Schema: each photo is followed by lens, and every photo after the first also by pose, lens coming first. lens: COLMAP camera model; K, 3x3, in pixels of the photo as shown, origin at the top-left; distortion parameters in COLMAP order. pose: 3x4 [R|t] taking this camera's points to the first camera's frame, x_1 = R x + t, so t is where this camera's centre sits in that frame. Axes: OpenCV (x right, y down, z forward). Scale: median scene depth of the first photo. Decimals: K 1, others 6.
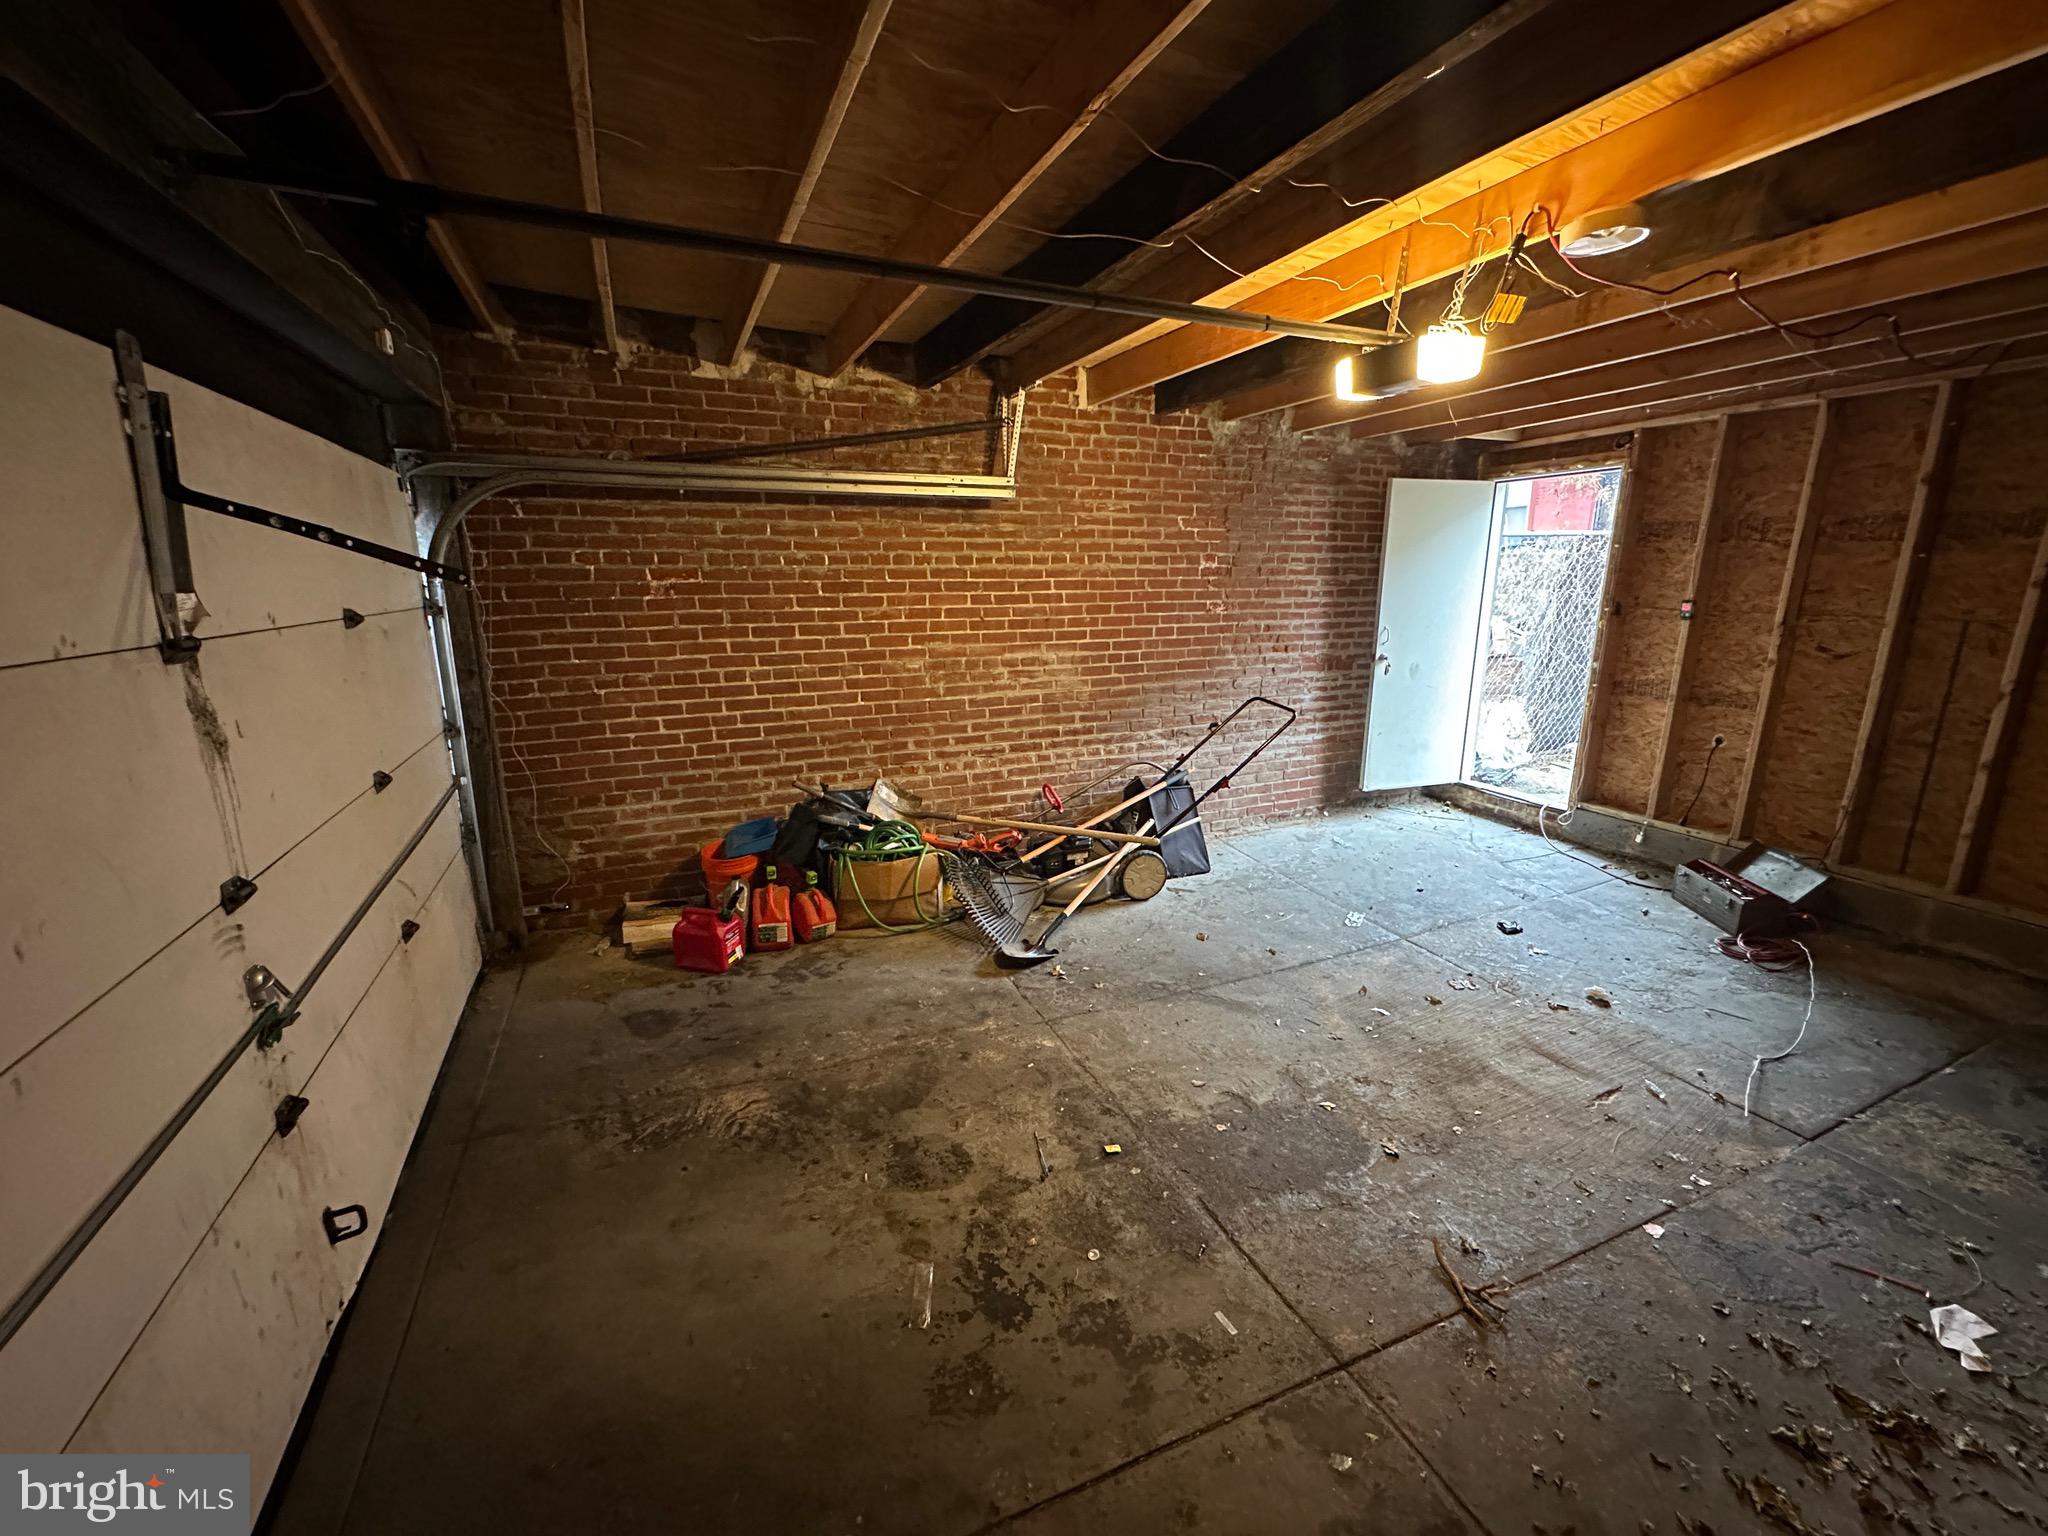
lens RADIAL K [[814.5, 0, 1022.9], [0, 814.5, 768.8], [0, 0, 1]] dist [-0.003599, 0.000537]
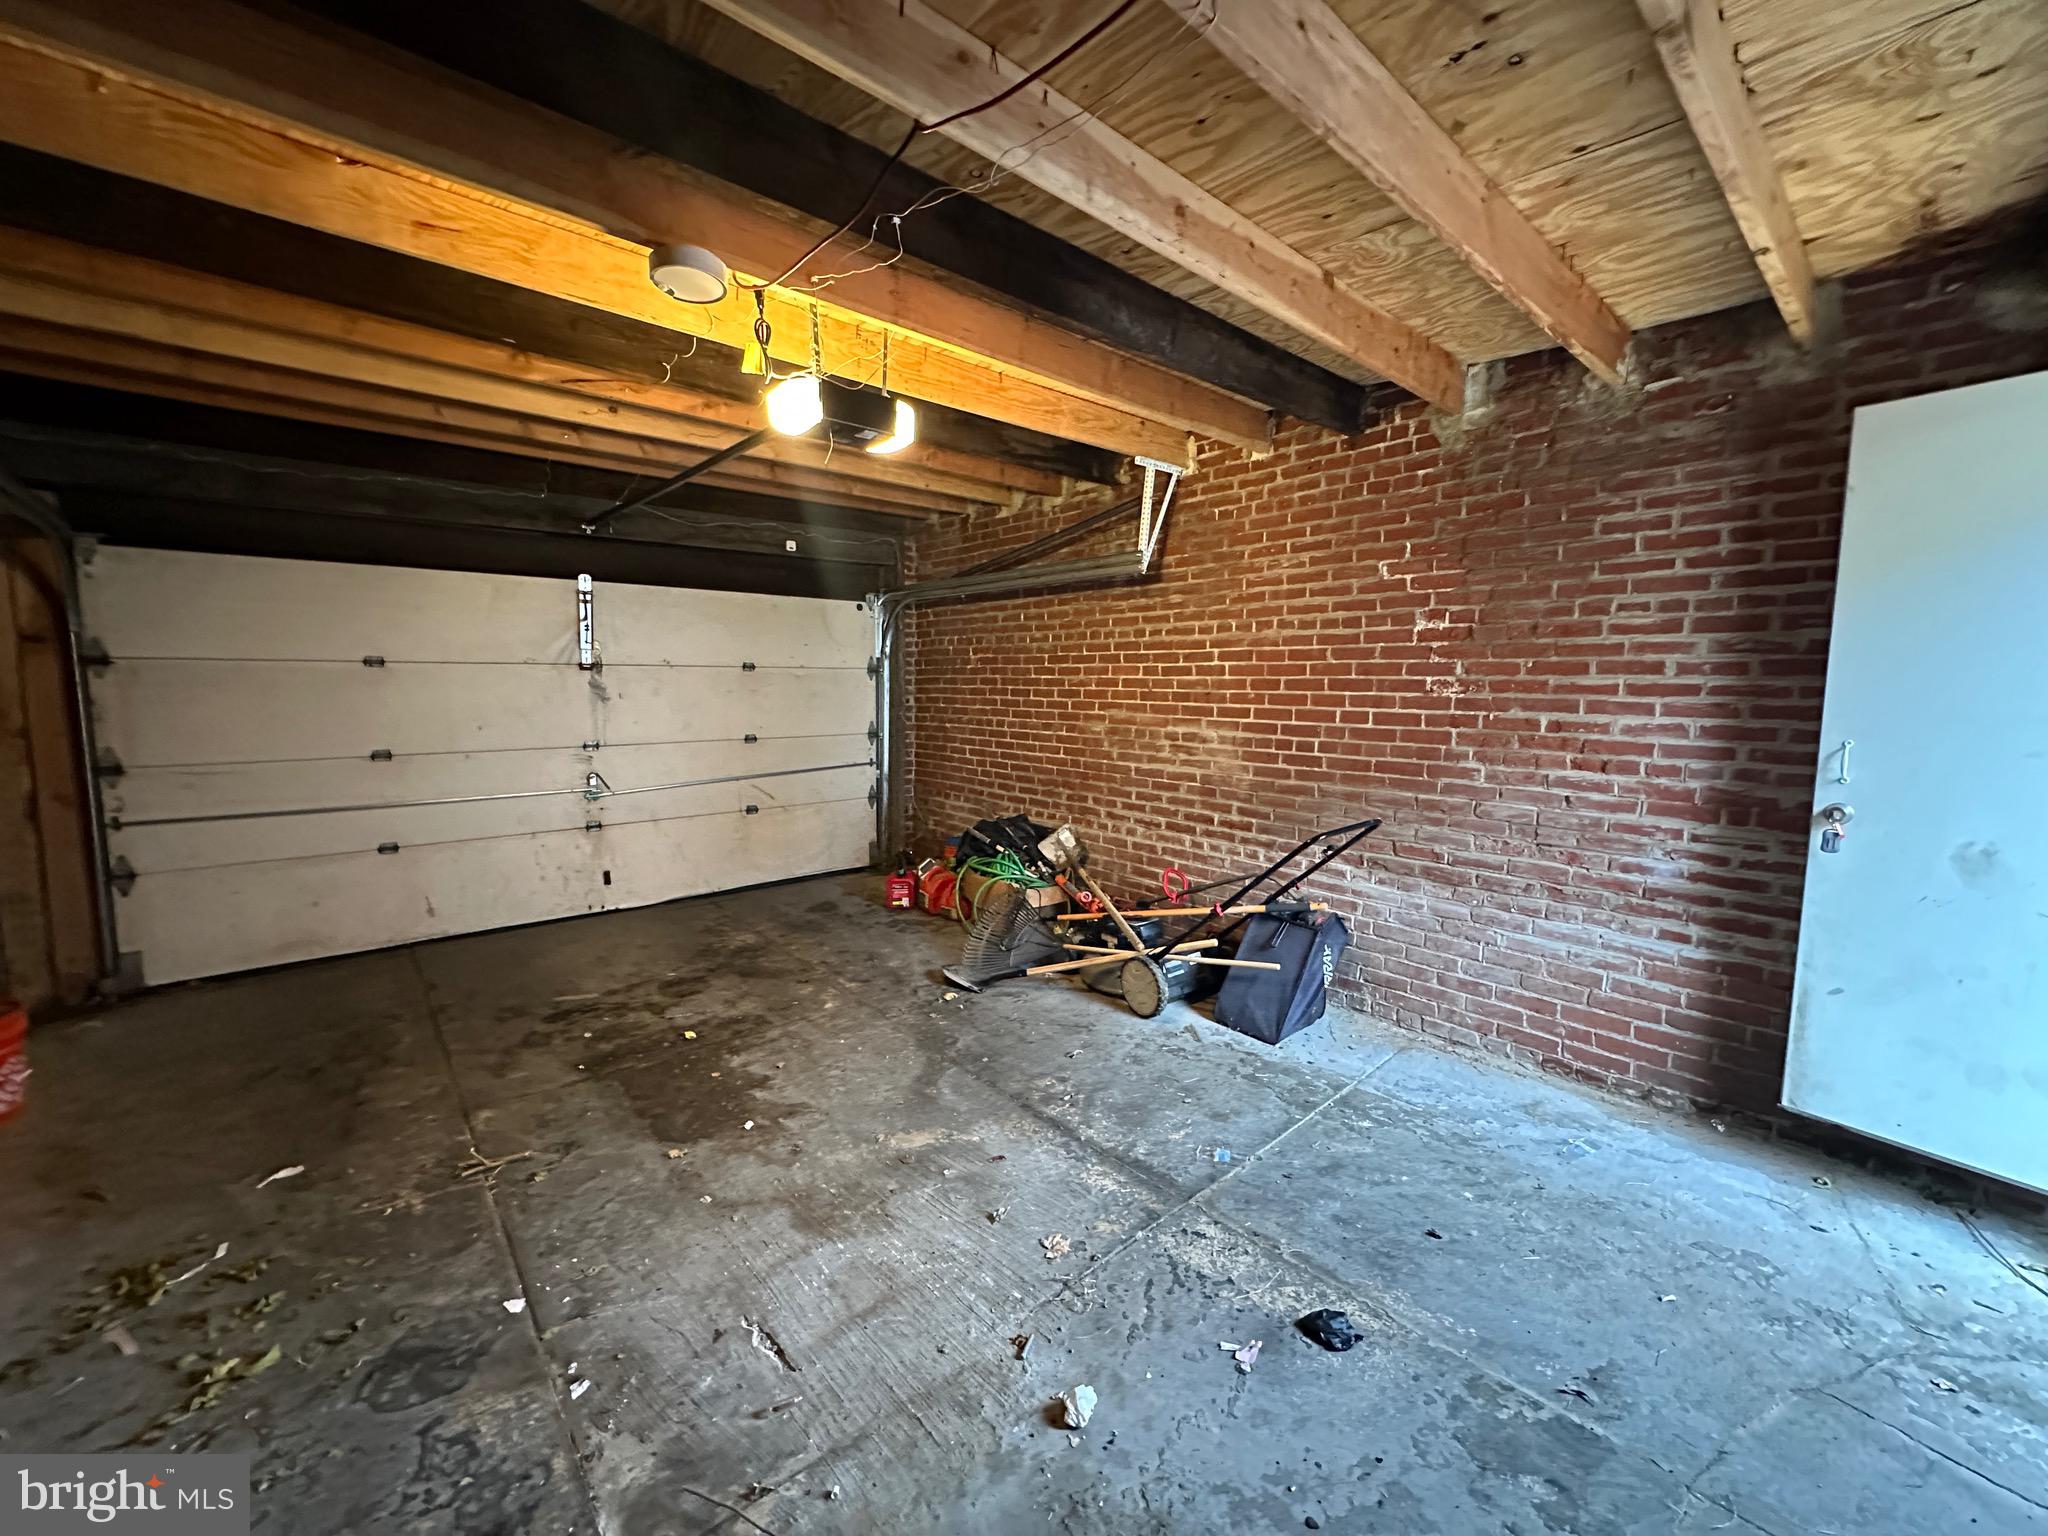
lens RADIAL K [[814.5, 0, 1022.9], [0, 814.5, 768.8], [0, 0, 1]] dist [-0.003599, 0.000537]
pose [[0.297983, 0.110400, -0.948166, 0.828518], [-0.230470, 0.972225, 0.040771, -0.089072], [0.926332, 0.206374, 0.315150, 0.528987]]
